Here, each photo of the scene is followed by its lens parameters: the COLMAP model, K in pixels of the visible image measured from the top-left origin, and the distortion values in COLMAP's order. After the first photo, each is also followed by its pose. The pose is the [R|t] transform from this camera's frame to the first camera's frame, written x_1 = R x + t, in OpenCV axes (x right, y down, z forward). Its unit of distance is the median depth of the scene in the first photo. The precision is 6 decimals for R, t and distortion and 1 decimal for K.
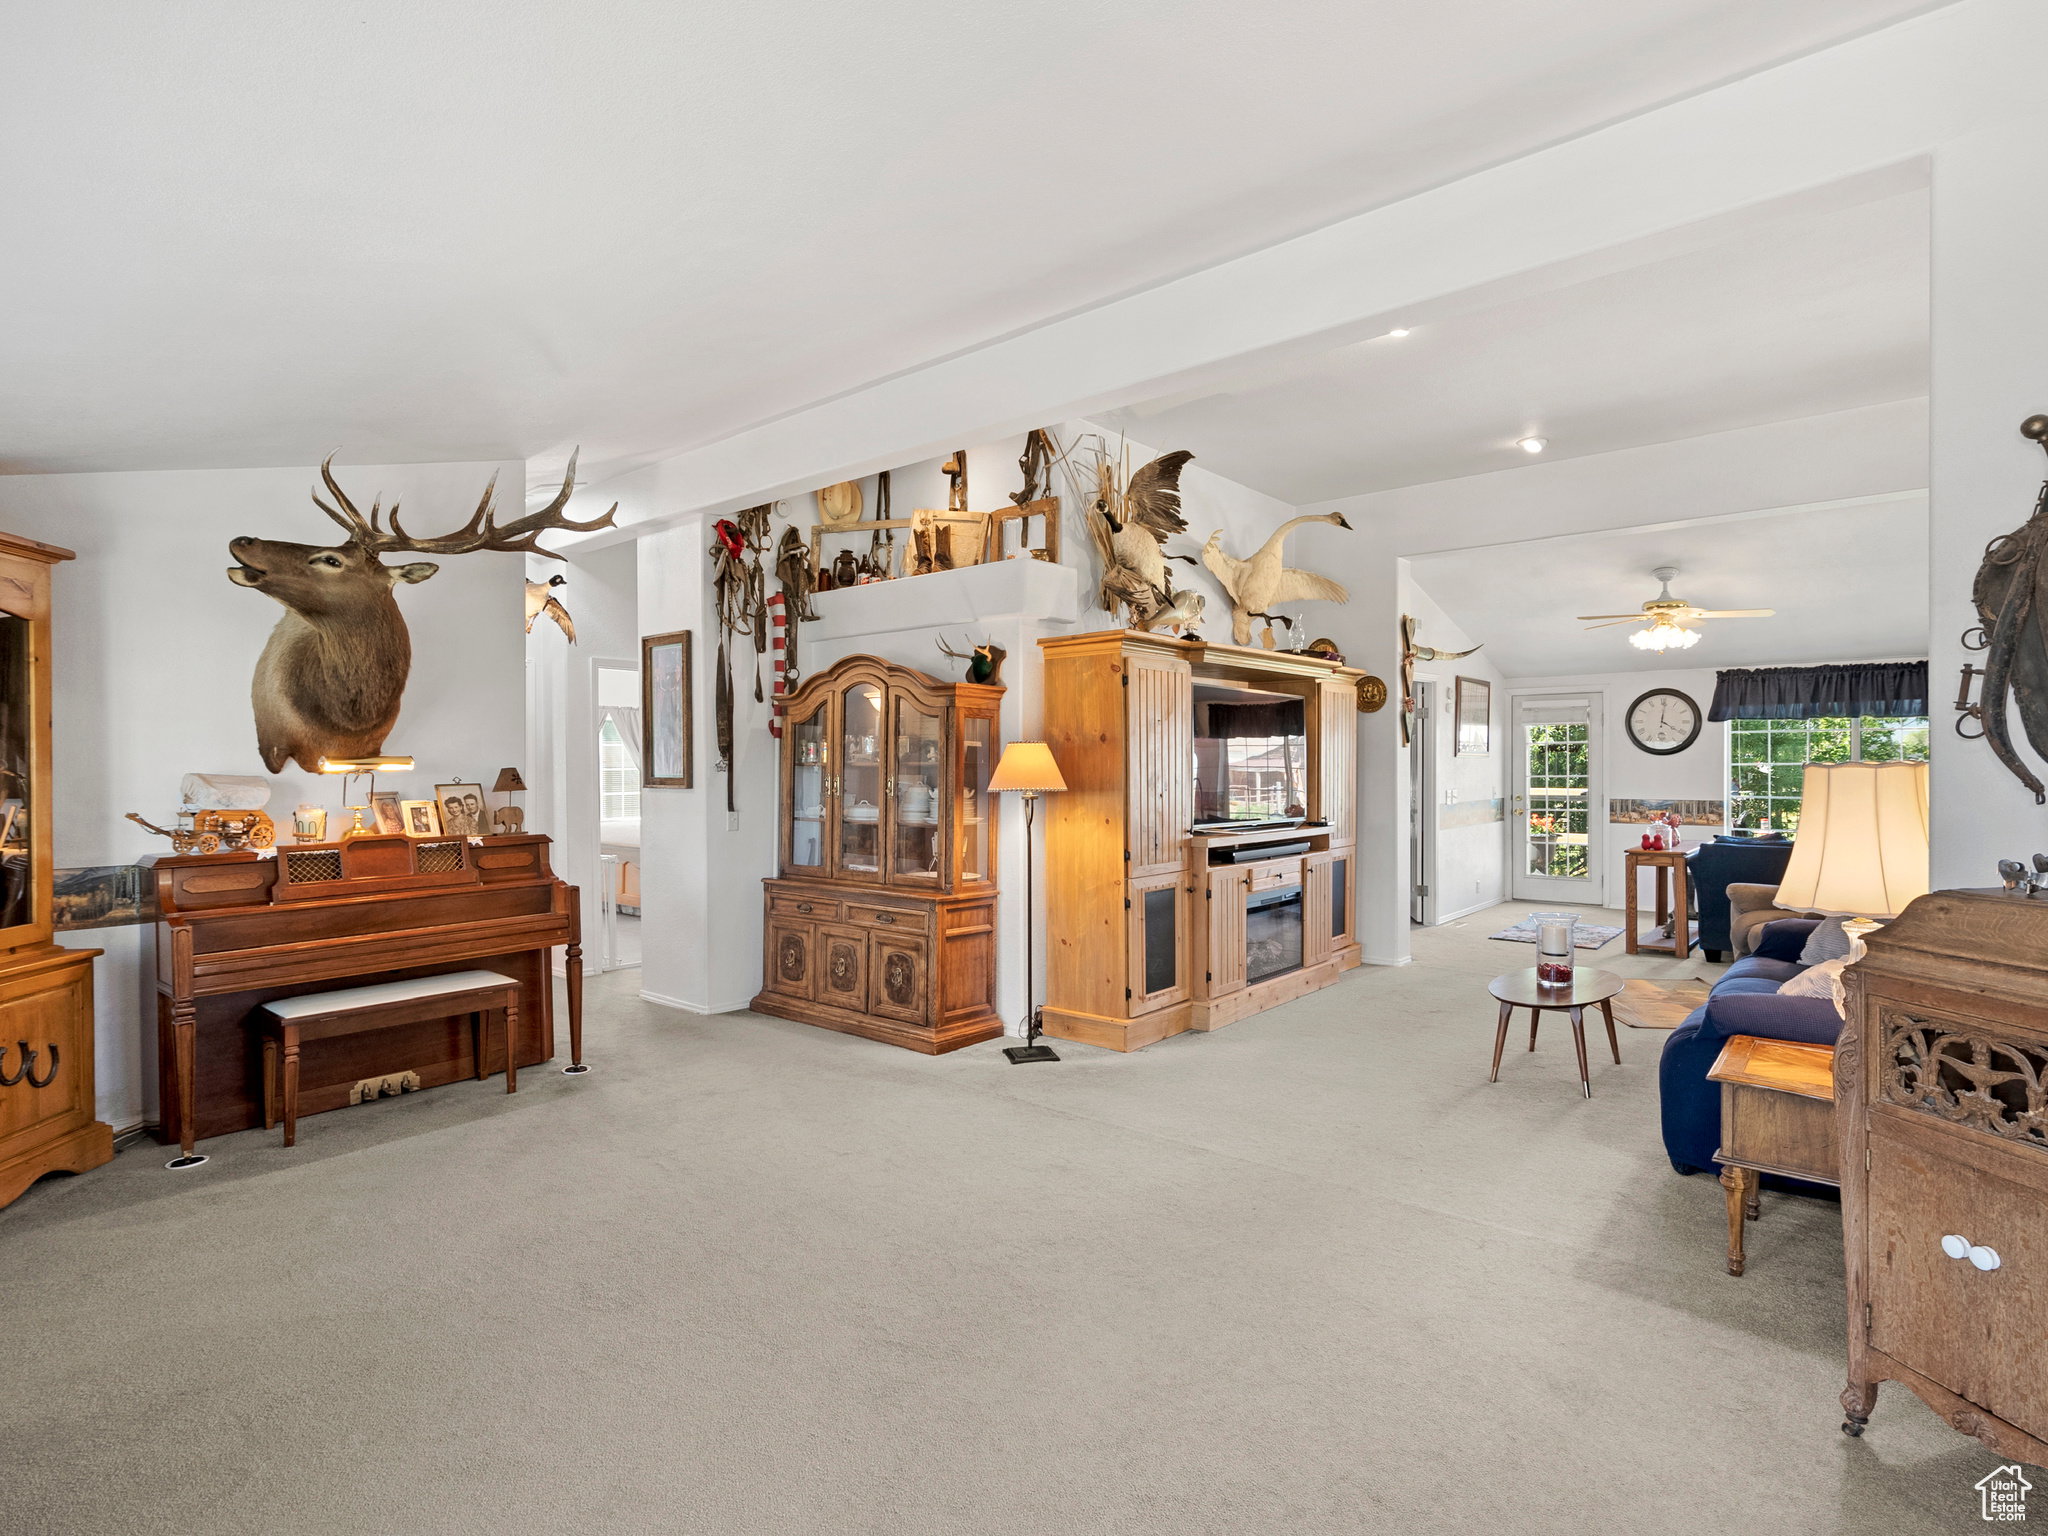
lens RADIAL K [[1062.3, 0, 1018.1], [0, 1062.3, 763.6], [0, 0, 1]] dist [-0.003181, 0.002742]
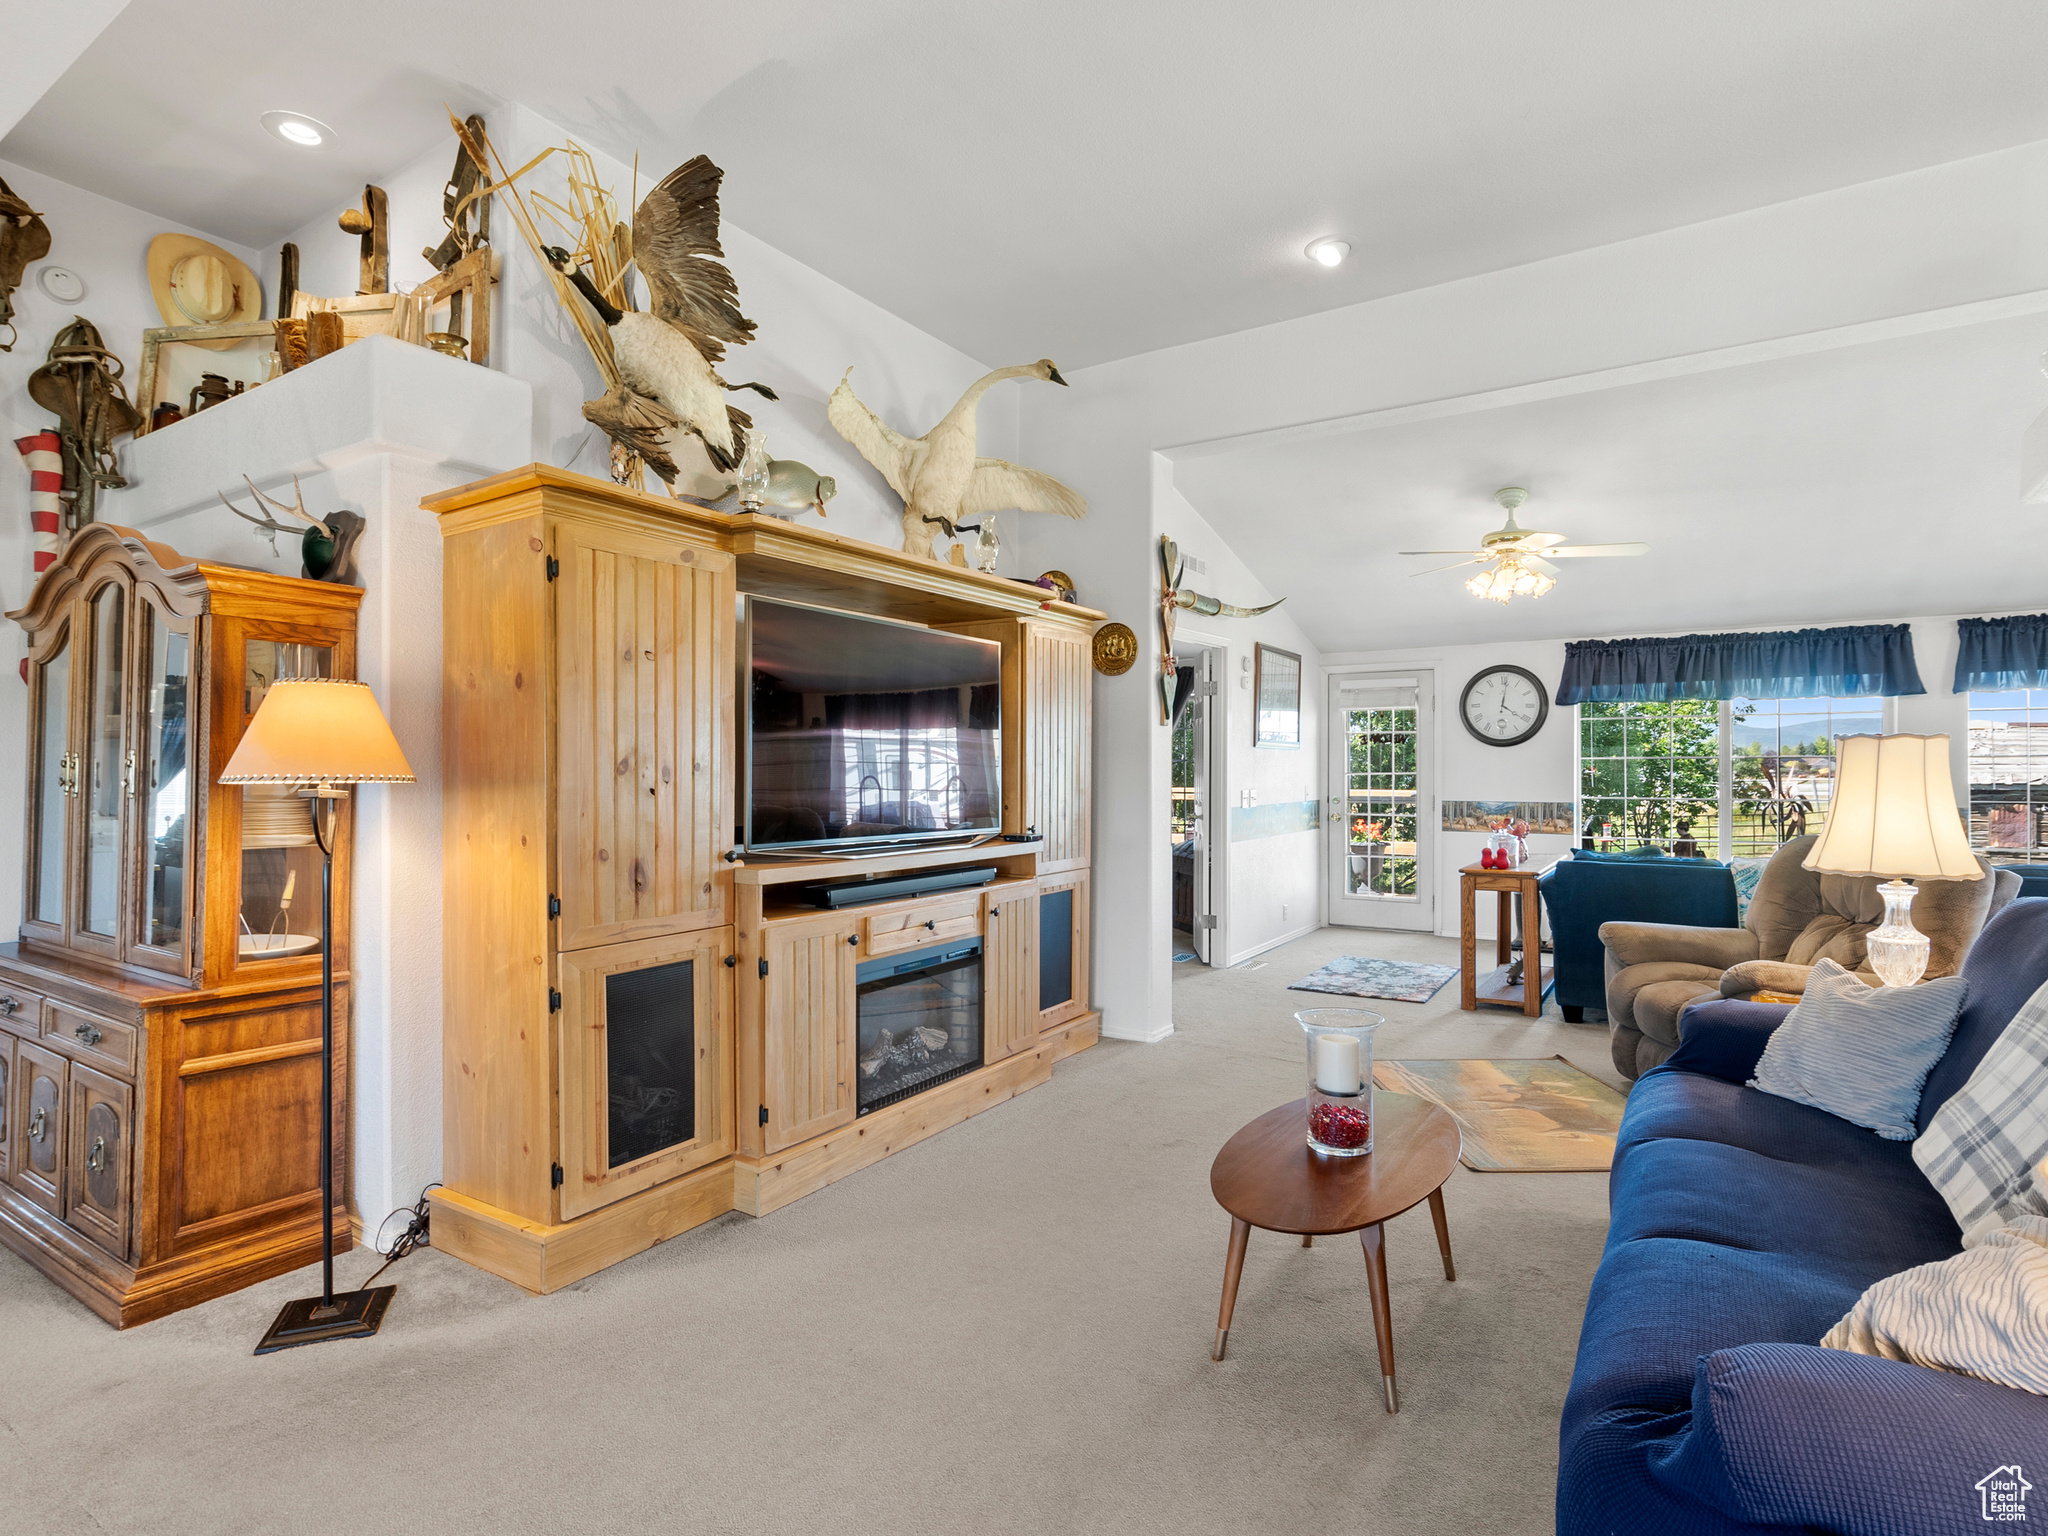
lens RADIAL K [[1062.3, 0, 1021.7], [0, 1062.3, 760.8], [0, 0, 1]] dist [-0.003181, 0.002742]
pose [[0.991561, 0.003608, 0.129587, 0.207534], [-0.002557, 0.999962, -0.008275, 0.015329], [-0.129612, 0.007873, 0.991533, 0.366860]]
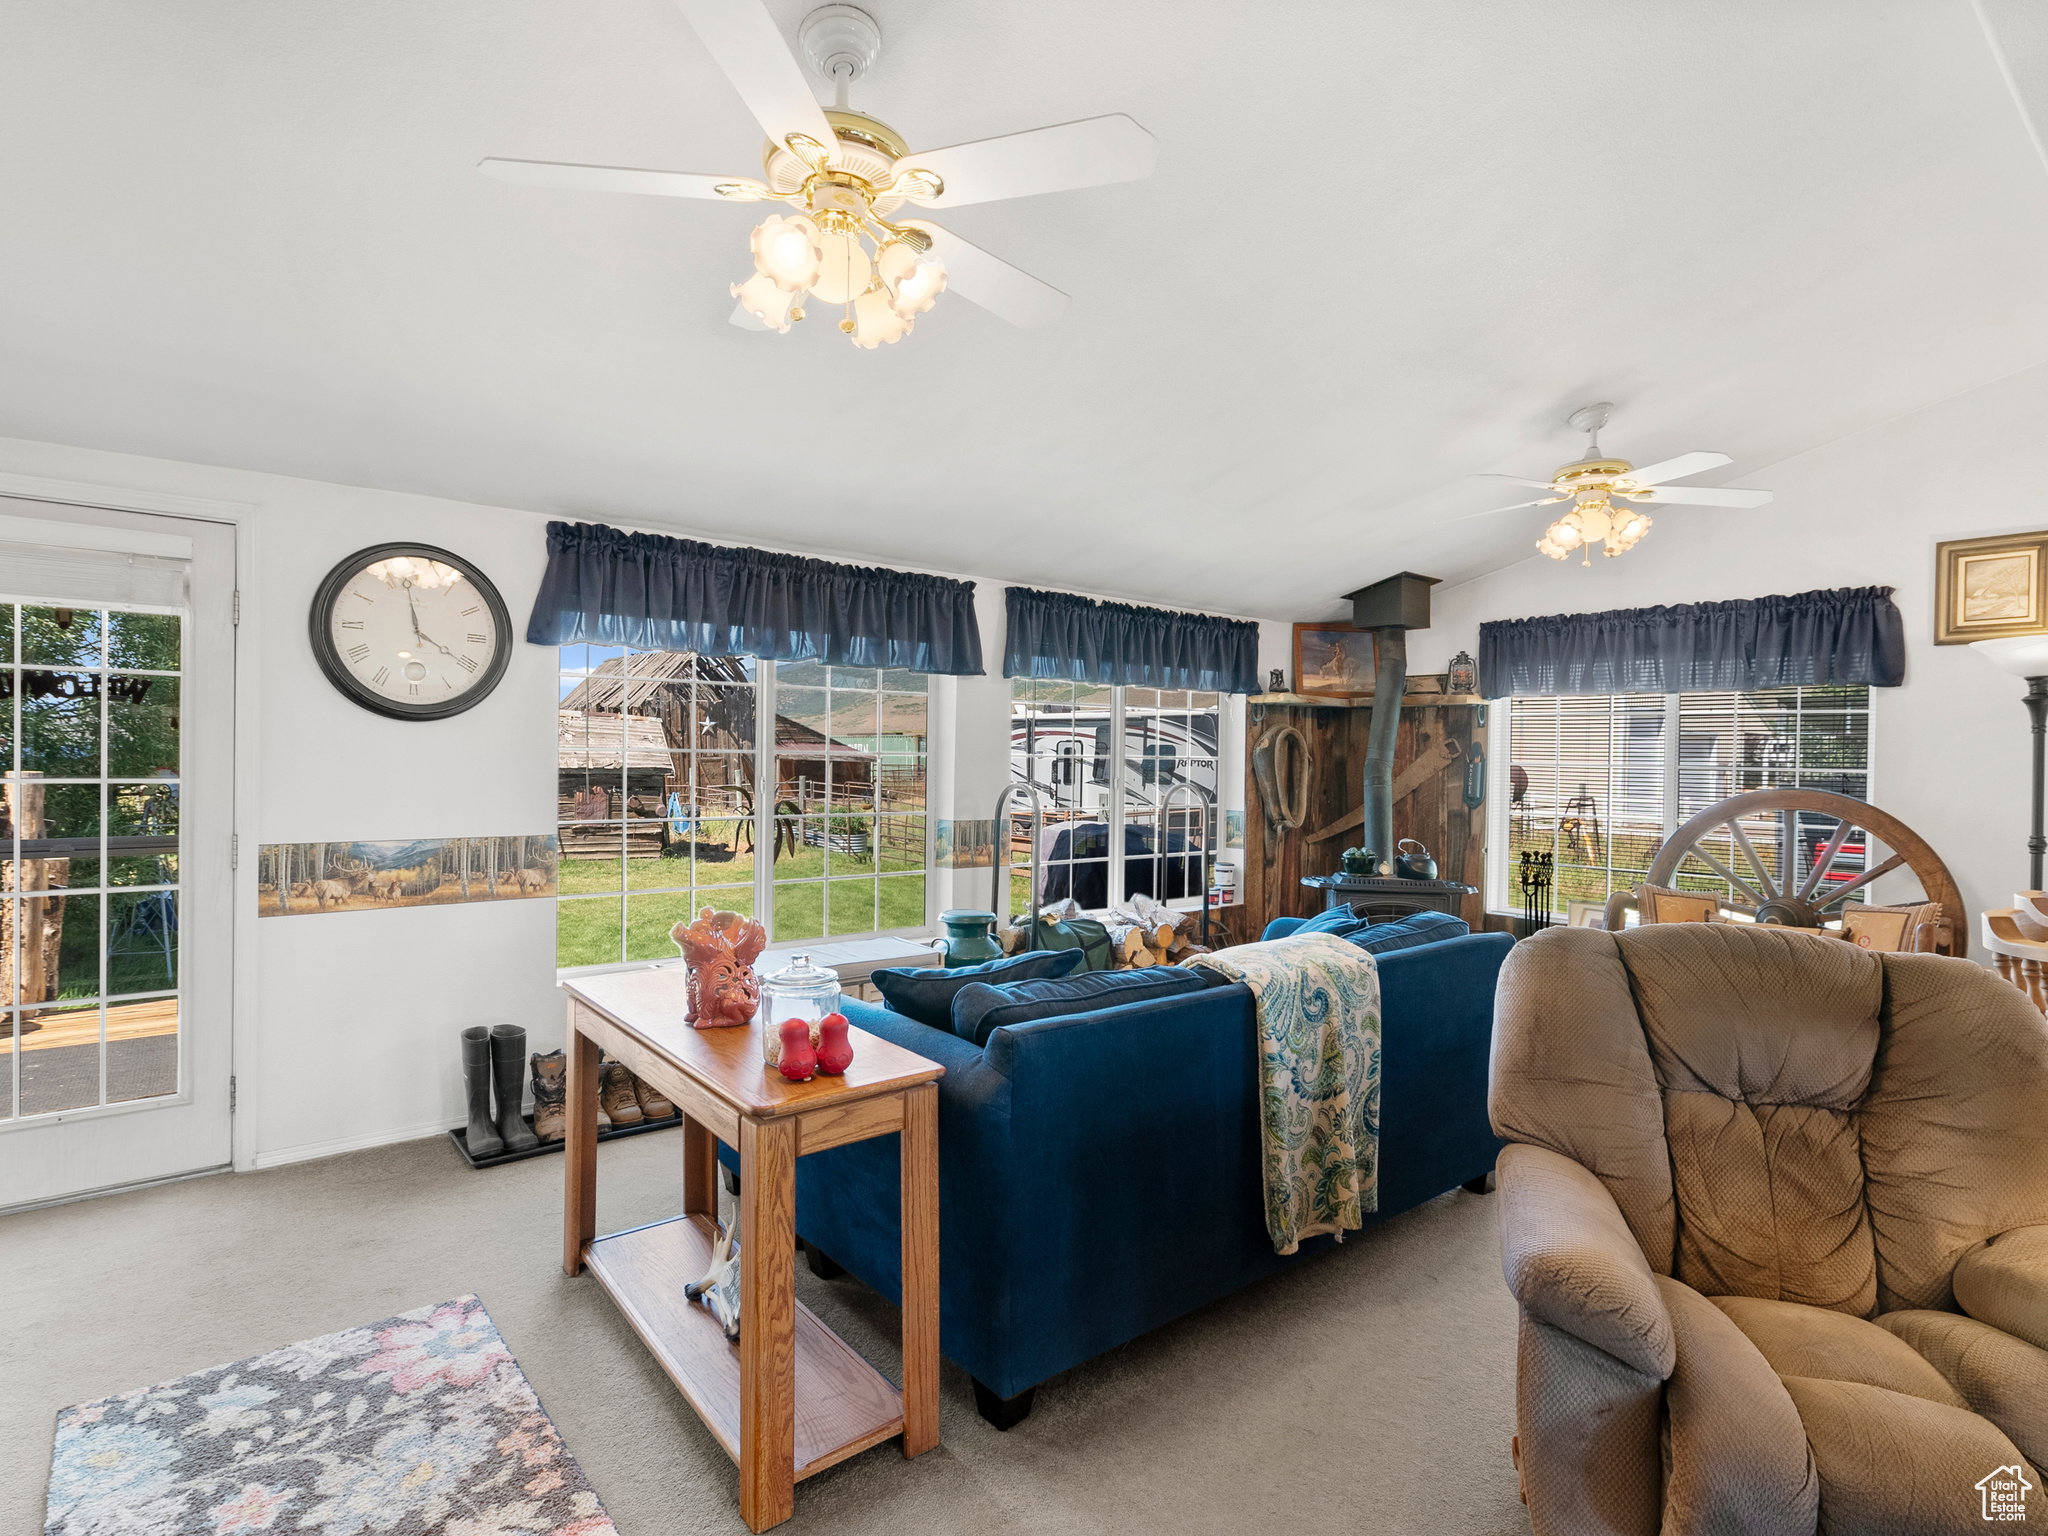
lens RADIAL K [[1062.3, 0, 1037.3], [0, 1062.3, 766.3], [0, 0, 1]] dist [-0.003181, 0.002742]
pose [[0.180255, -0.003228, 0.983615, 0.416886], [-0.014403, 0.999879, 0.005921, 0.003778], [-0.983514, -0.015234, 0.180186, 1.072128]]
